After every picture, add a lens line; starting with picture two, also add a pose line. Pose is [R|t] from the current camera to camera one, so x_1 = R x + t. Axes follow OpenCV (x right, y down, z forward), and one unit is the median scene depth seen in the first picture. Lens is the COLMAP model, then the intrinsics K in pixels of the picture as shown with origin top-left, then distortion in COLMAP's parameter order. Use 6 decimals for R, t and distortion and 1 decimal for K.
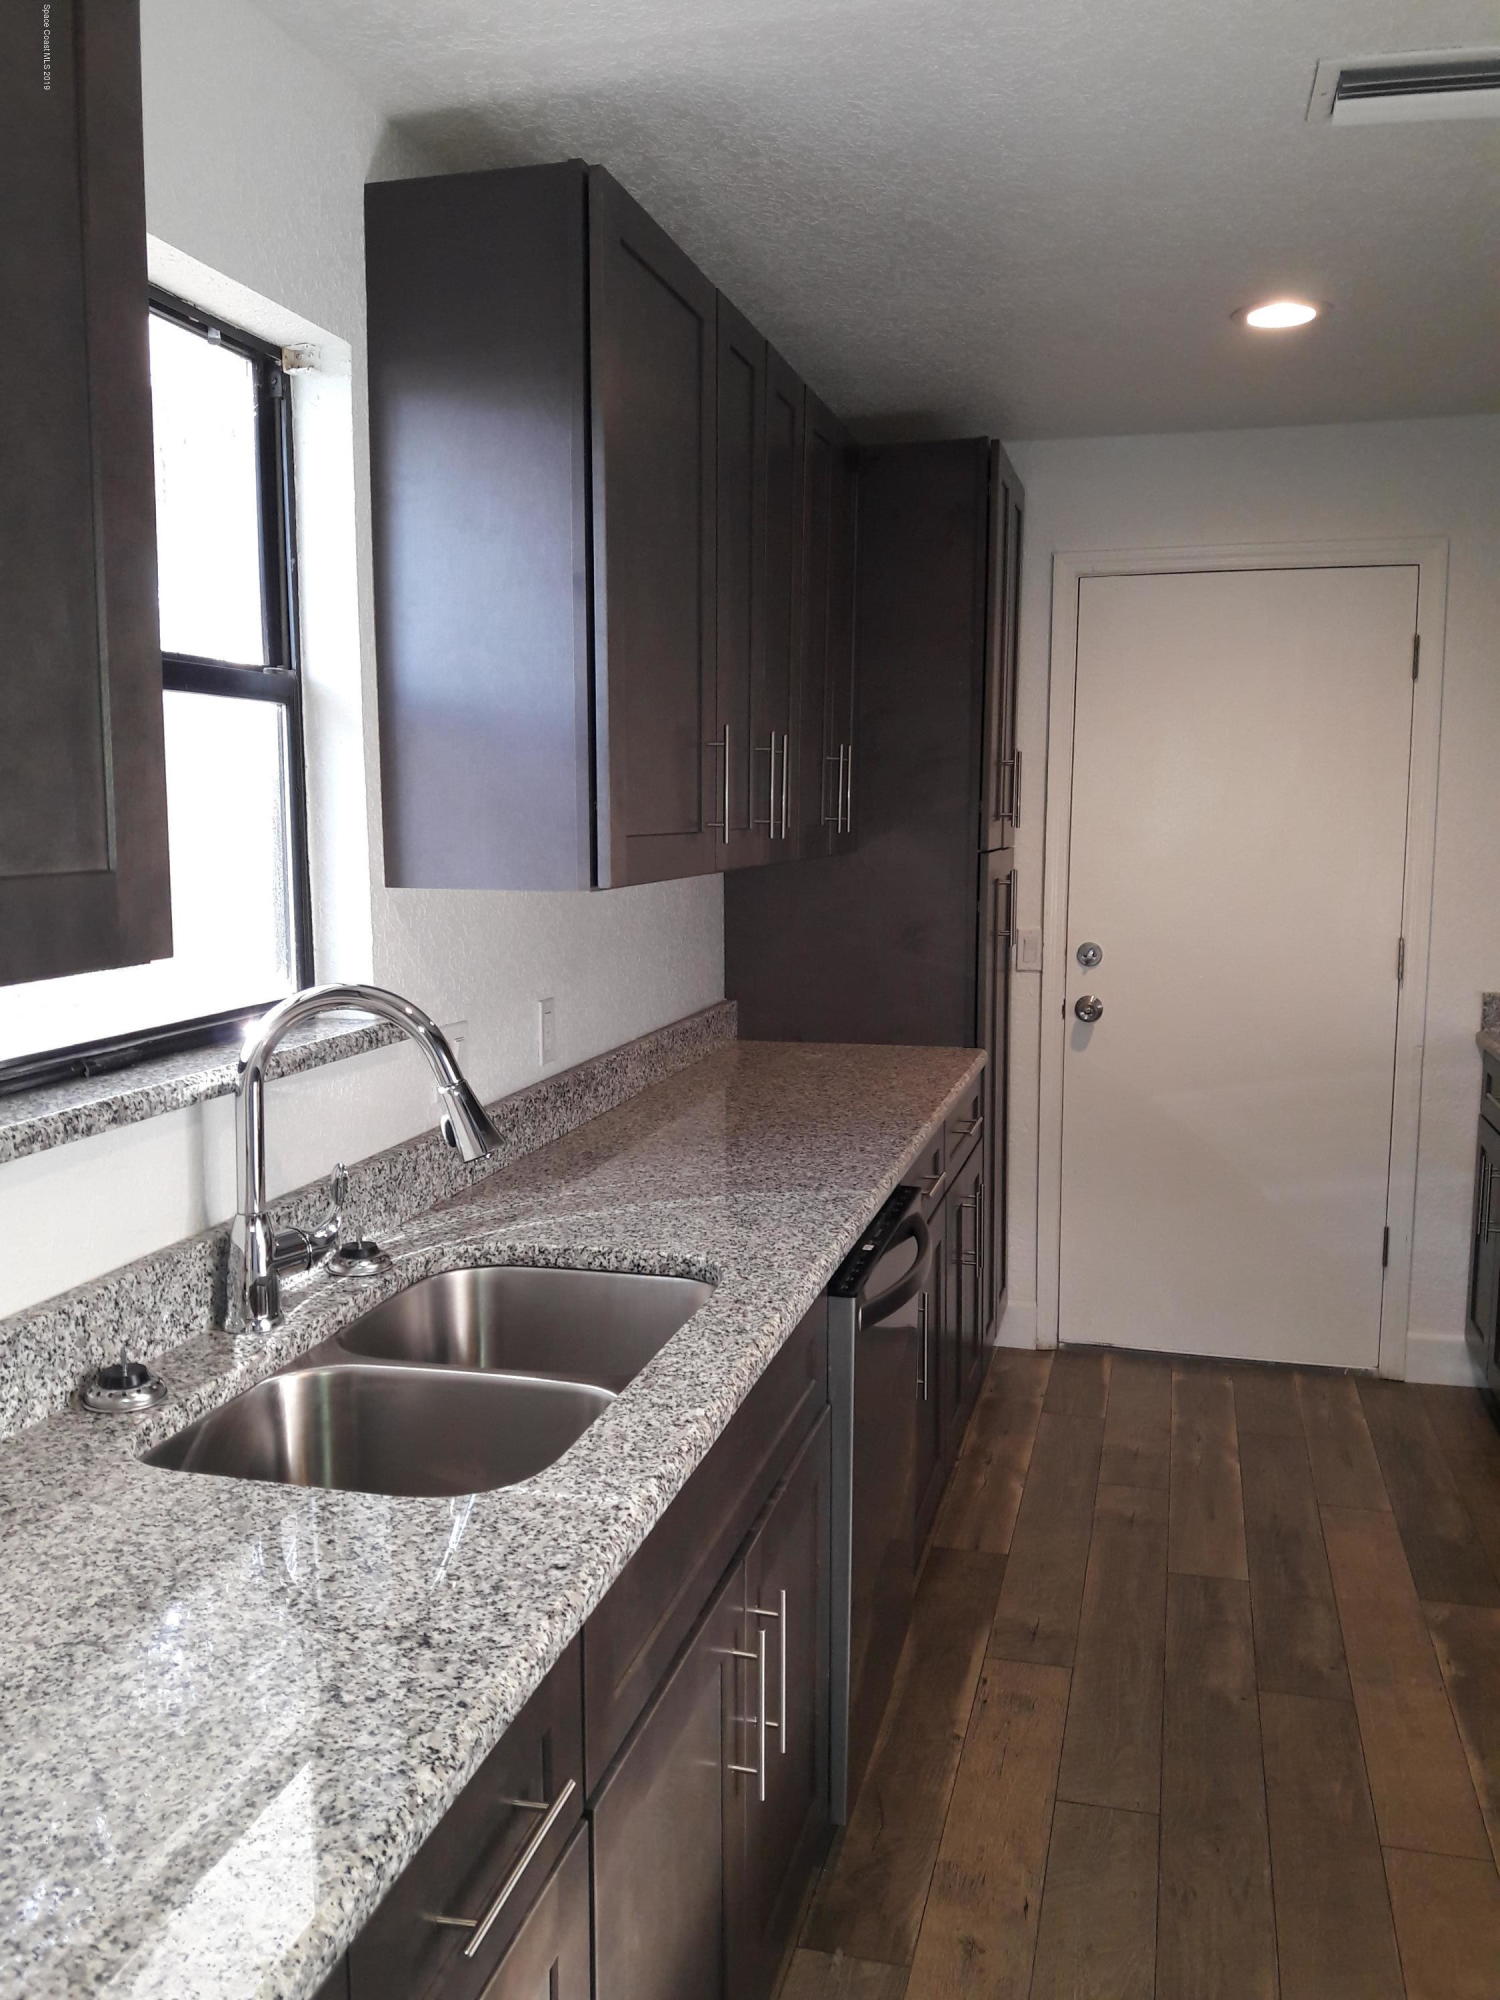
lens RADIAL K [[1679.2, 0, 750.0], [0, 1679.2, 1000.0], [0, 0, 1]] dist [0.007184, -0.010254]
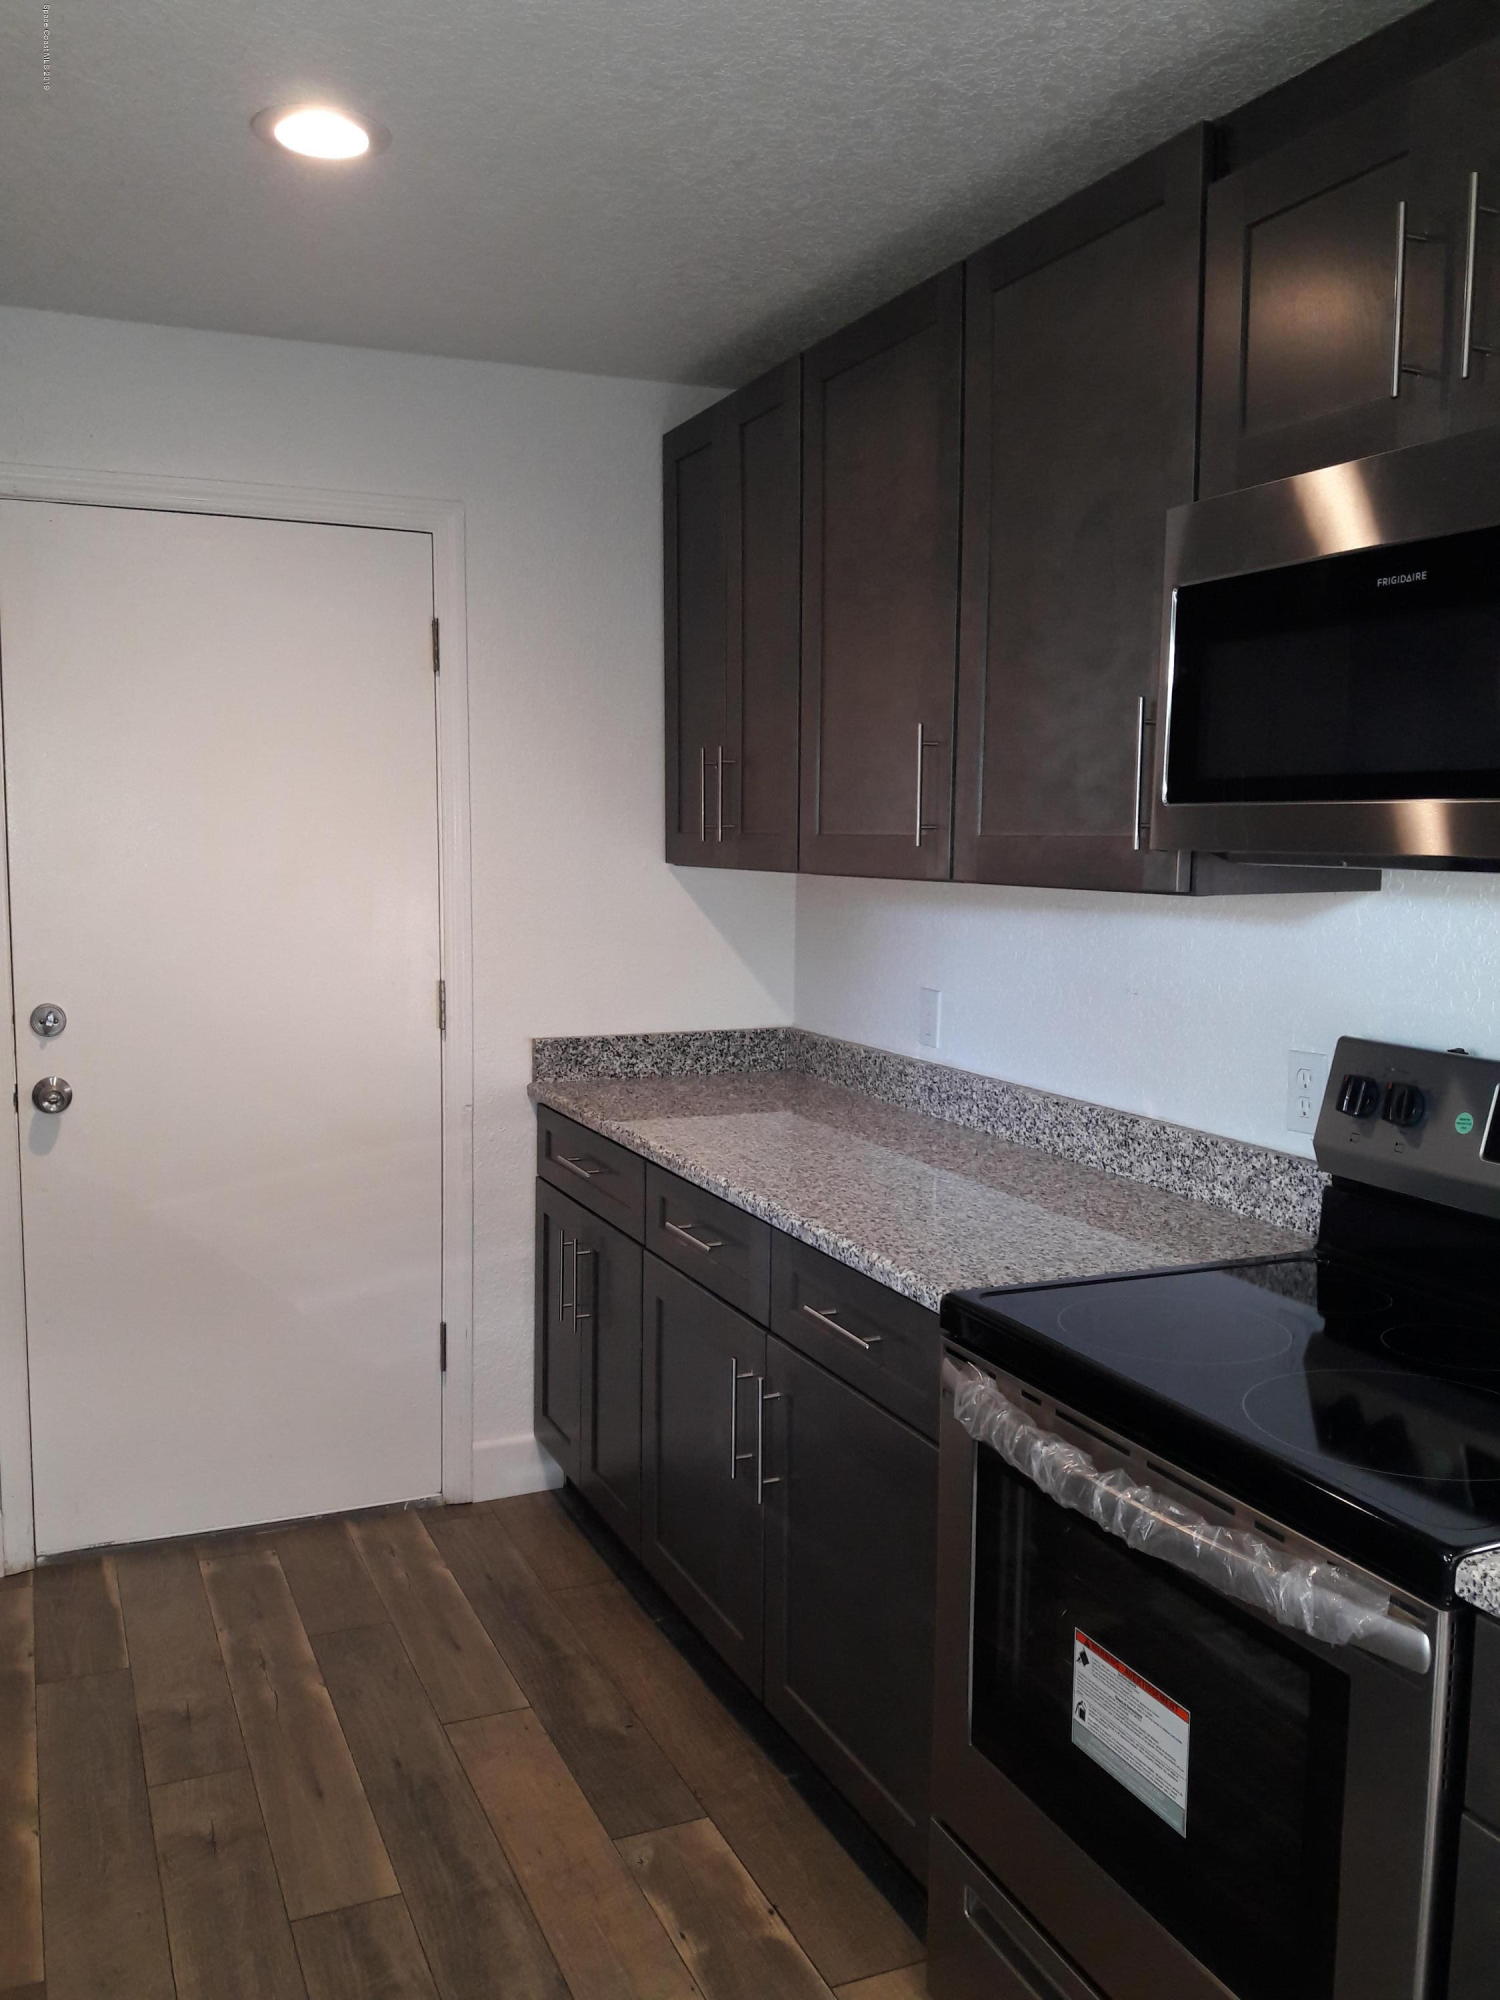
lens RADIAL K [[1679.2, 0, 750.0], [0, 1679.2, 1000.0], [0, 0, 1]] dist [0.007184, -0.010254]
pose [[0.791004, -0.053145, 0.609499, -0.001769], [0.063266, 0.997985, 0.004913, -0.021061], [-0.608532, 0.034674, 0.792772, 0.243531]]
